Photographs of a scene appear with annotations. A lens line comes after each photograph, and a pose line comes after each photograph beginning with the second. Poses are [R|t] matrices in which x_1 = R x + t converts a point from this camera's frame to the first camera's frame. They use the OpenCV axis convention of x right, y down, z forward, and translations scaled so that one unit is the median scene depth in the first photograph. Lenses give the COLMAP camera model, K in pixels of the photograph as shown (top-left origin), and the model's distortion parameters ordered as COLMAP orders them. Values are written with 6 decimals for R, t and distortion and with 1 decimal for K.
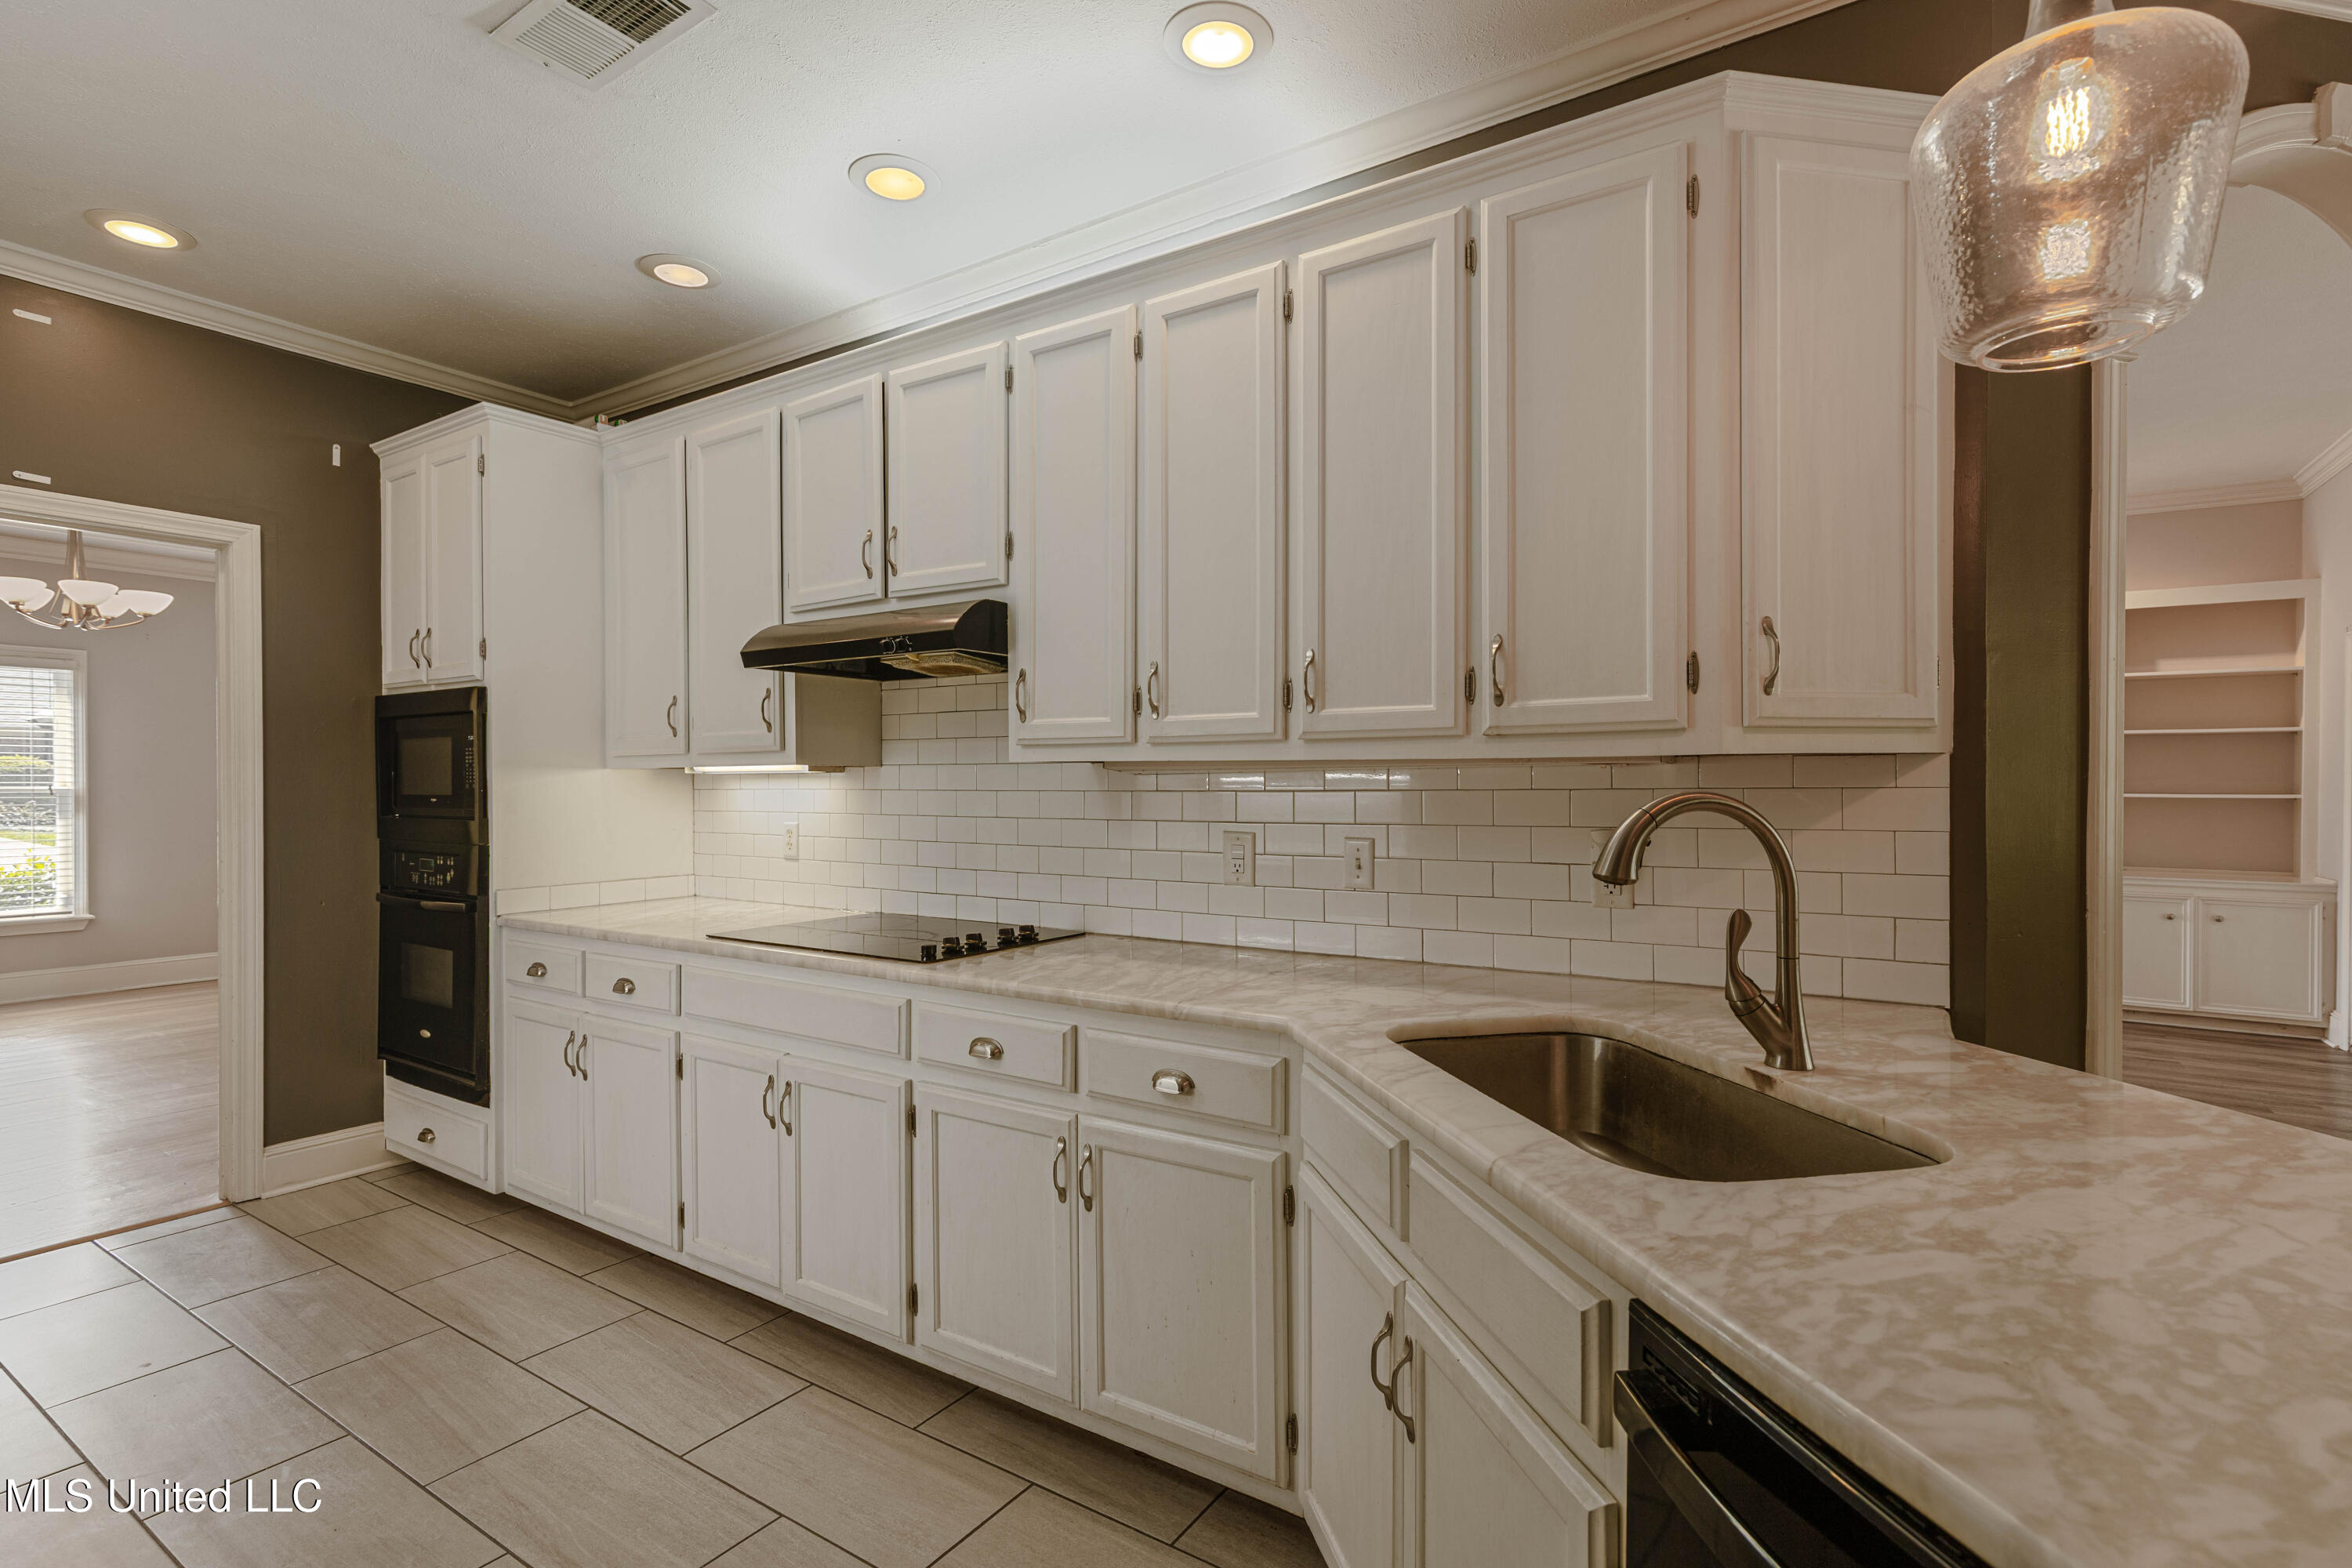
lens RADIAL K [[1068.0, 0, 1178.1], [0, 1068.0, 786.8], [0, 0, 1]] dist [0.009014, -0.000237]
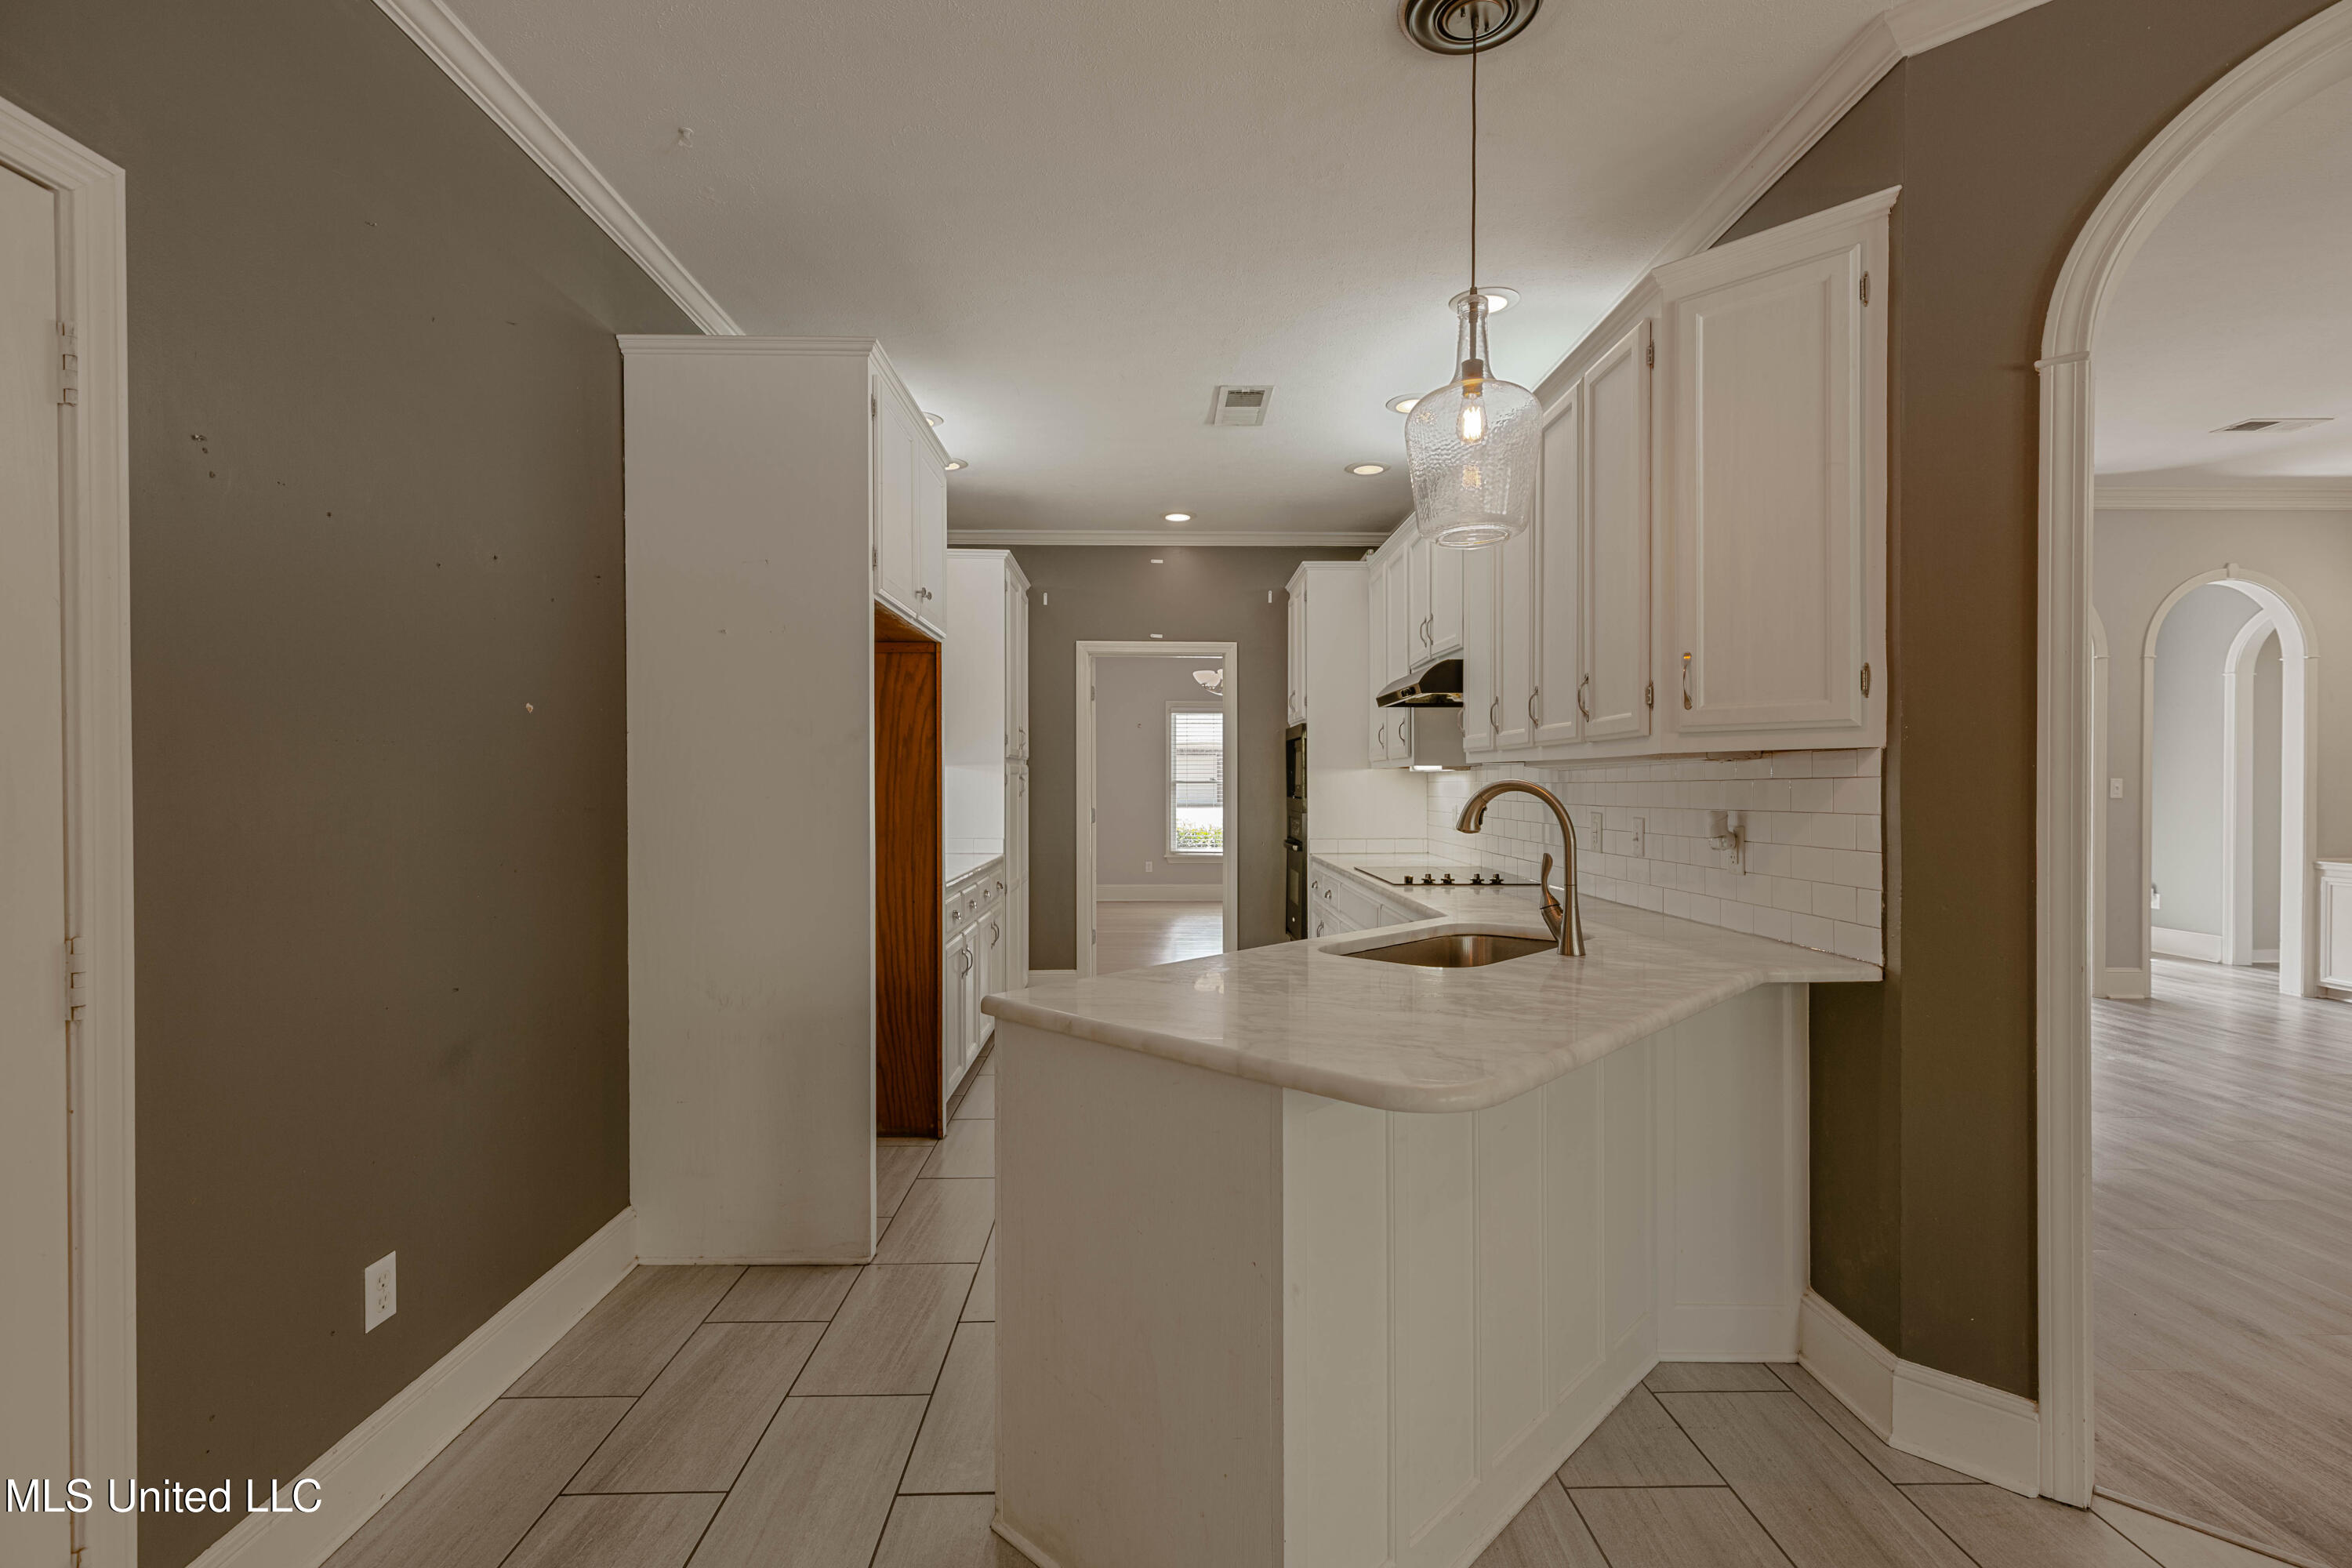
lens RADIAL K [[1068.0, 0, 1178.1], [0, 1068.0, 786.8], [0, 0, 1]] dist [0.009014, -0.000237]
pose [[0.566840, 0.004764, -0.823814, 0.754963], [-0.002762, 0.999989, 0.003883, 0.005148], [0.823824, 0.000074, 0.566846, -0.179505]]
